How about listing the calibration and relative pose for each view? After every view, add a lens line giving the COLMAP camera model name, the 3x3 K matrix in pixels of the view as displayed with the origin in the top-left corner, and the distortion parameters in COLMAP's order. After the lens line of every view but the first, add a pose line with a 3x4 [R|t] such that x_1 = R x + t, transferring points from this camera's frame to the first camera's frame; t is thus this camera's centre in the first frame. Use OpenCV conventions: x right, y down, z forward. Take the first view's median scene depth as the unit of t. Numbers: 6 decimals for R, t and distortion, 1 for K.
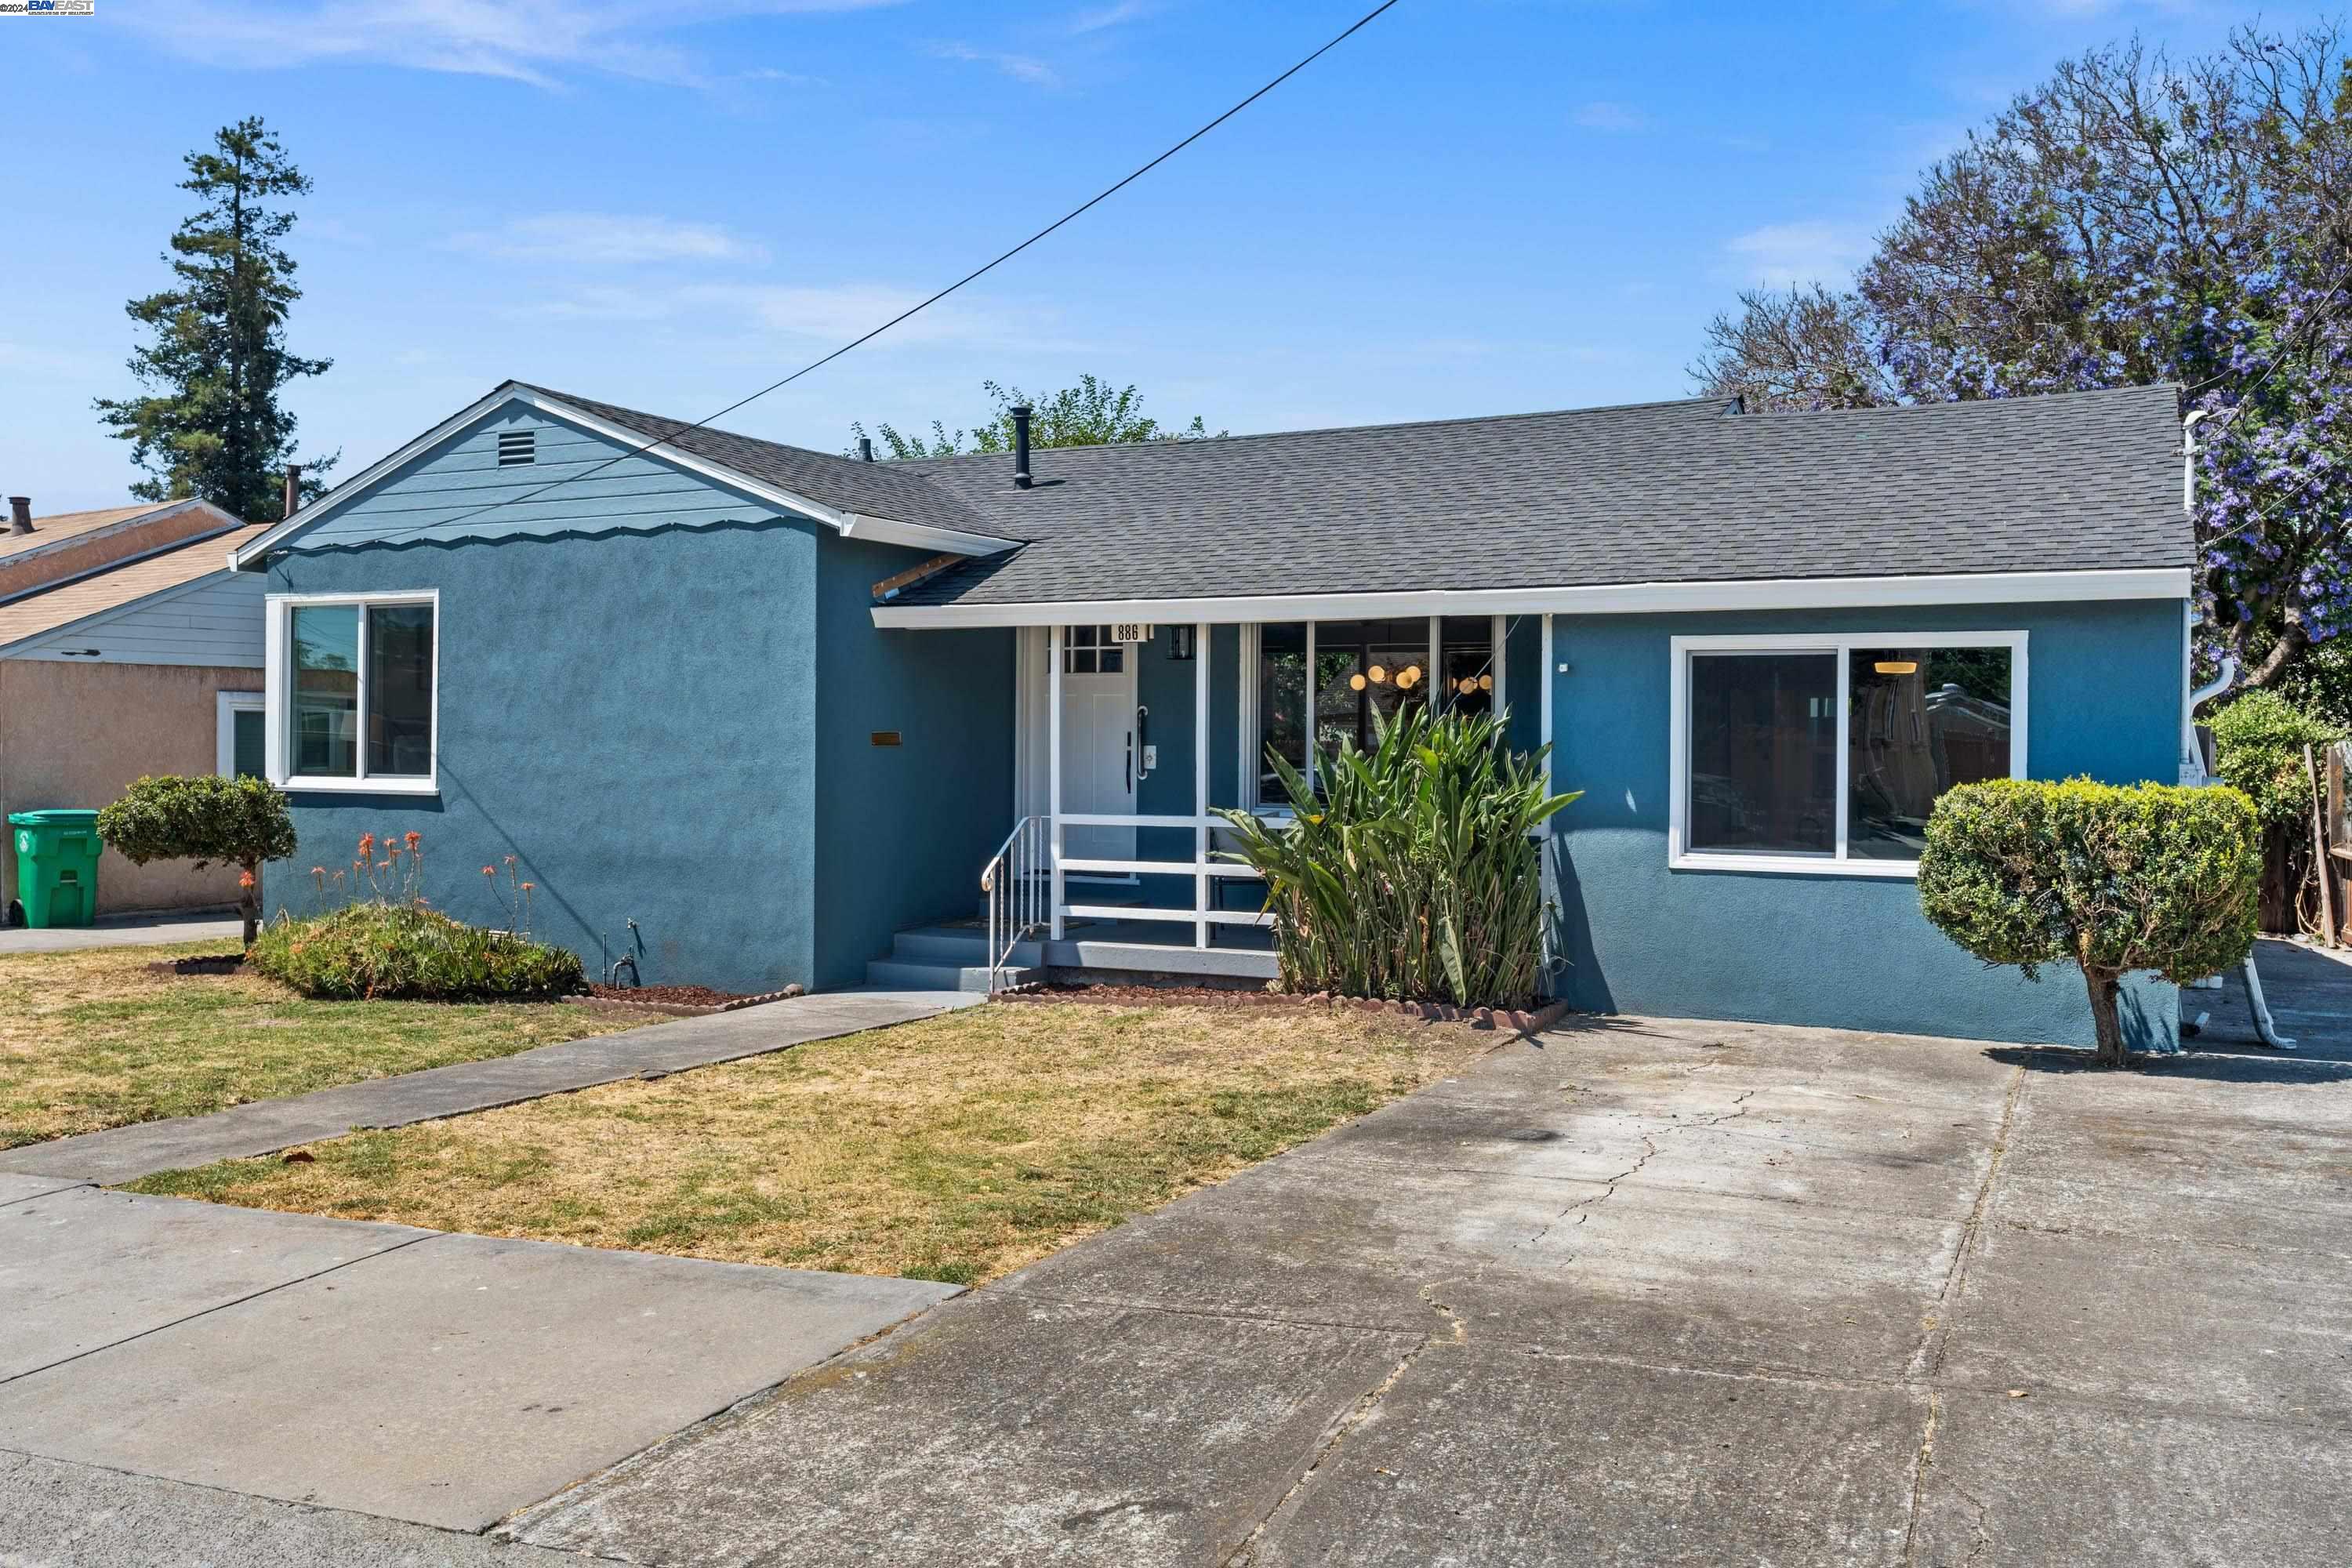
lens RADIAL K [[1941.2, 0, 1176.3], [0, 1941.2, 792.3], [0, 0, 1]] dist [-0.006650, 0.002835]
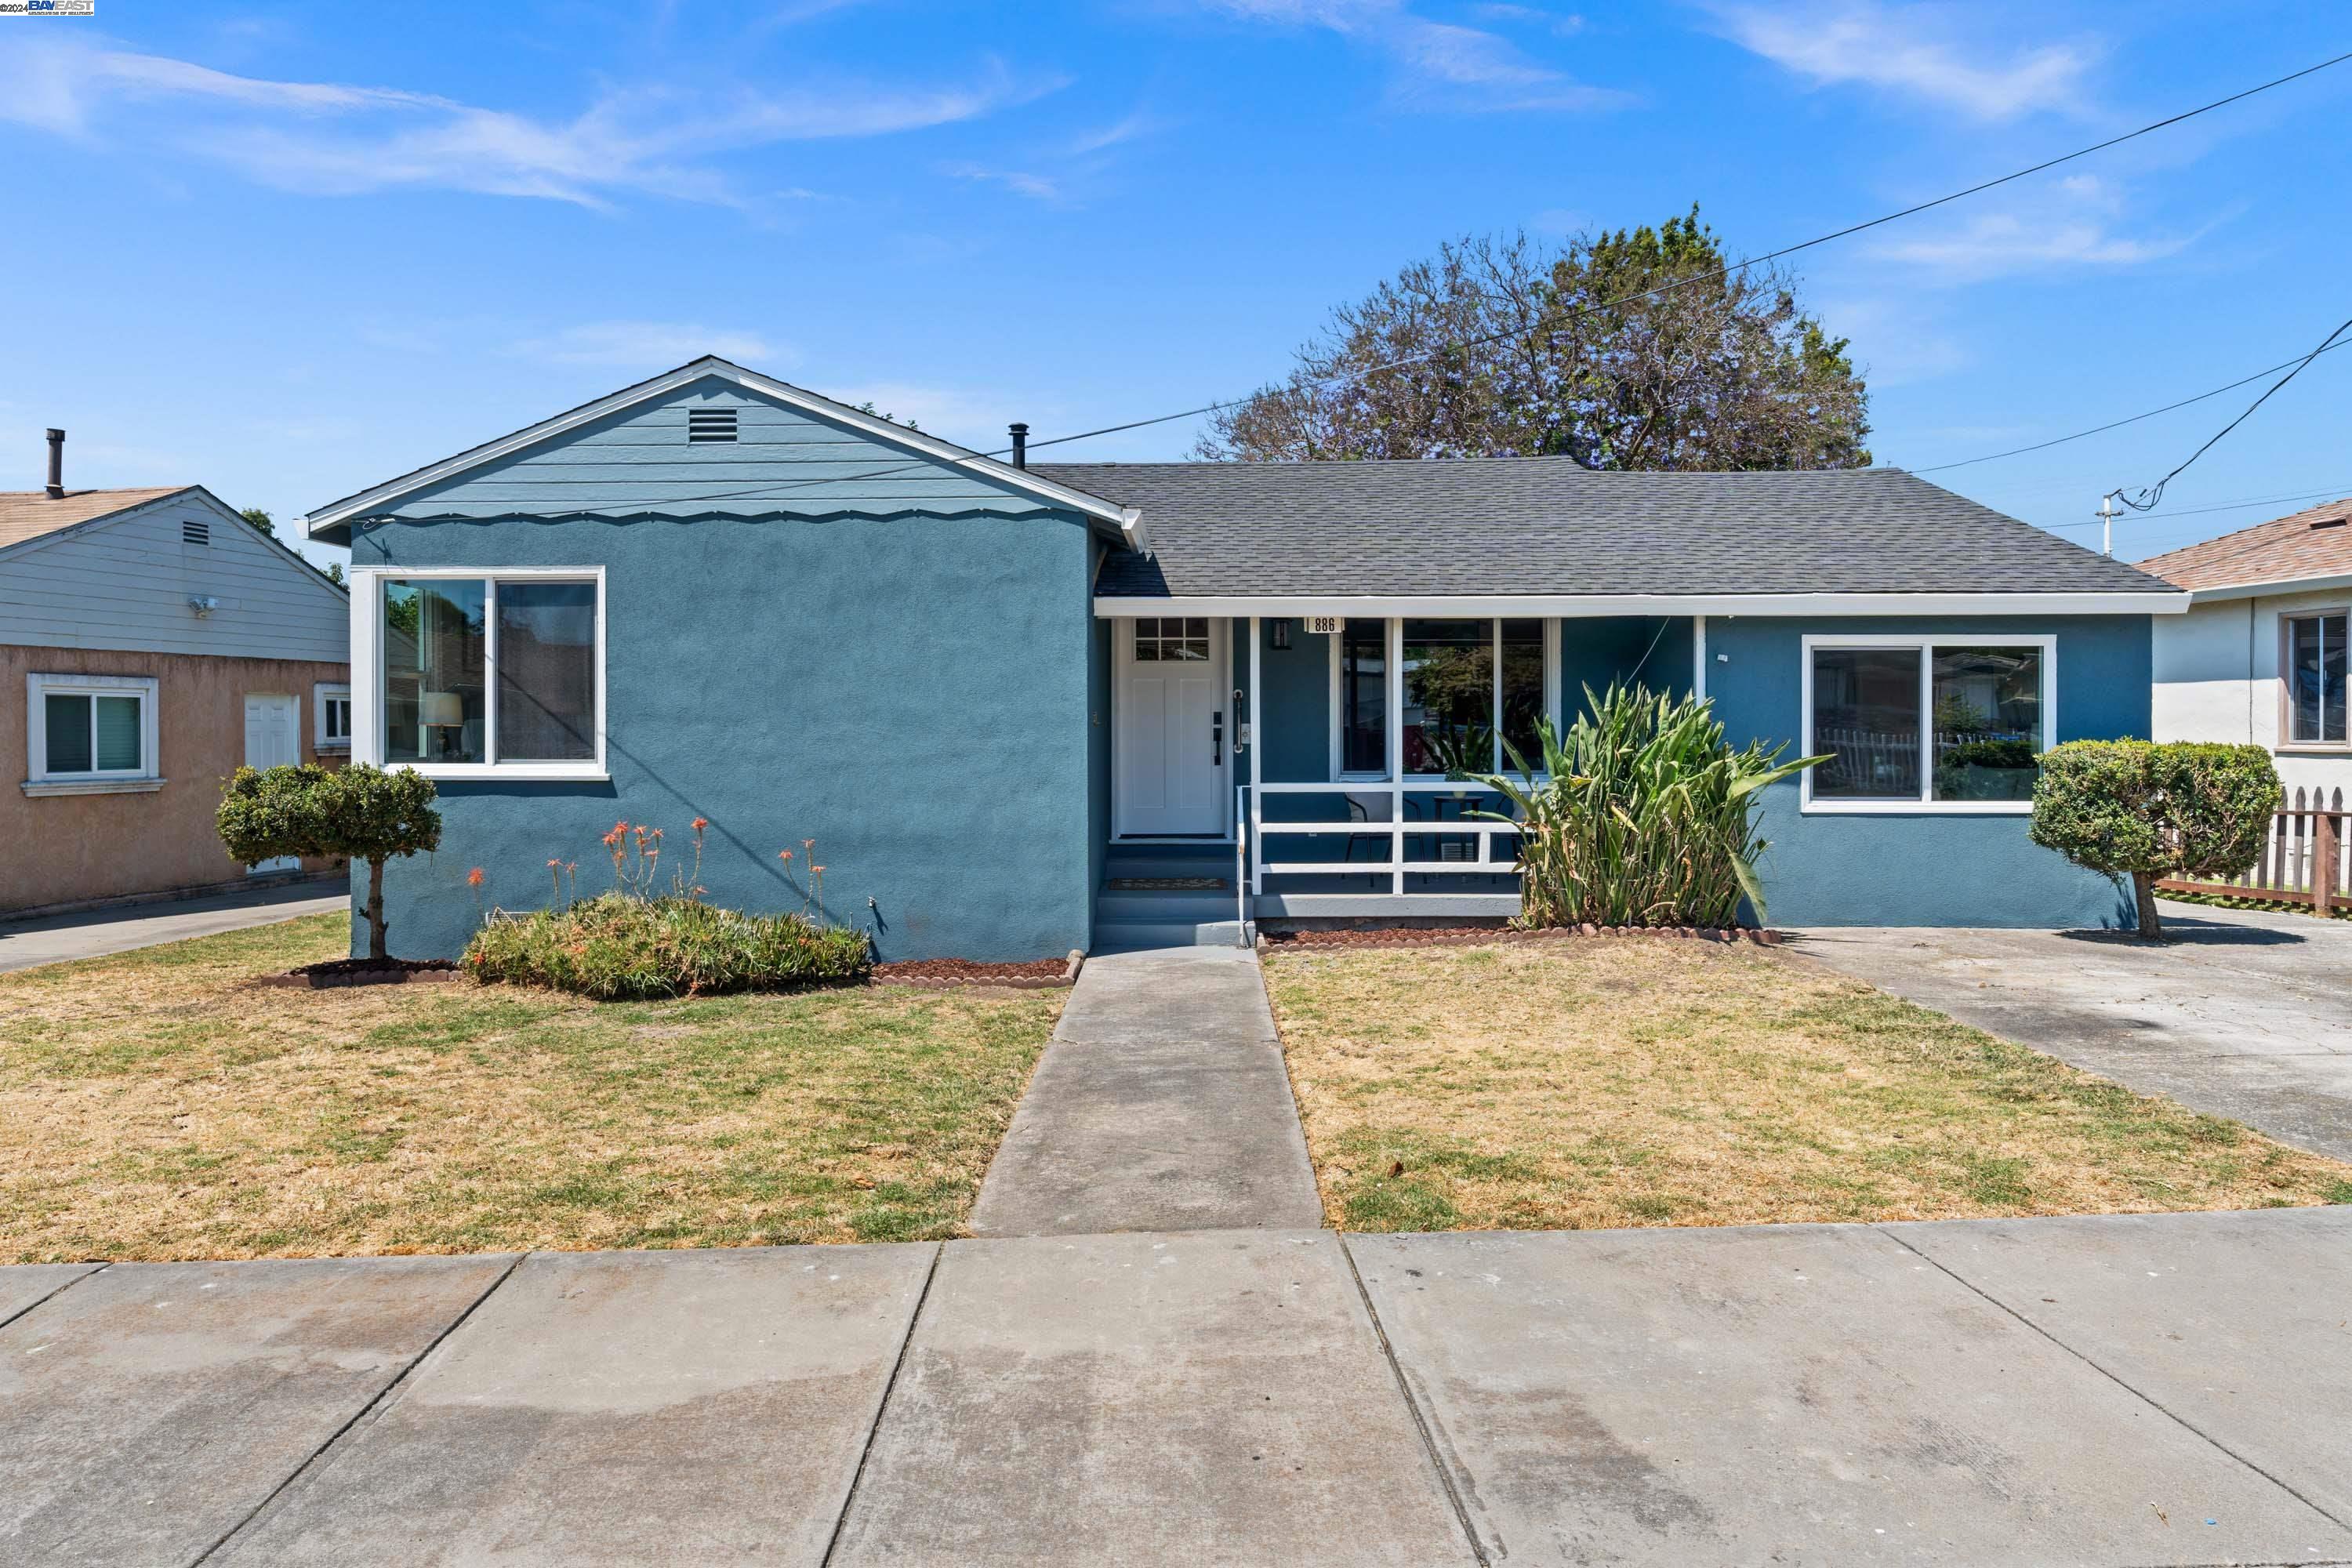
lens RADIAL K [[1510.2, 0, 1173.6], [0, 1510.2, 763.0], [0, 0, 1]] dist [-0.006161, -0.000735]
pose [[0.908768, -0.018669, 0.416885, -0.473276], [0.018254, 0.999821, 0.004982, -0.006104], [-0.416903, 0.003083, 0.908946, 0.218618]]
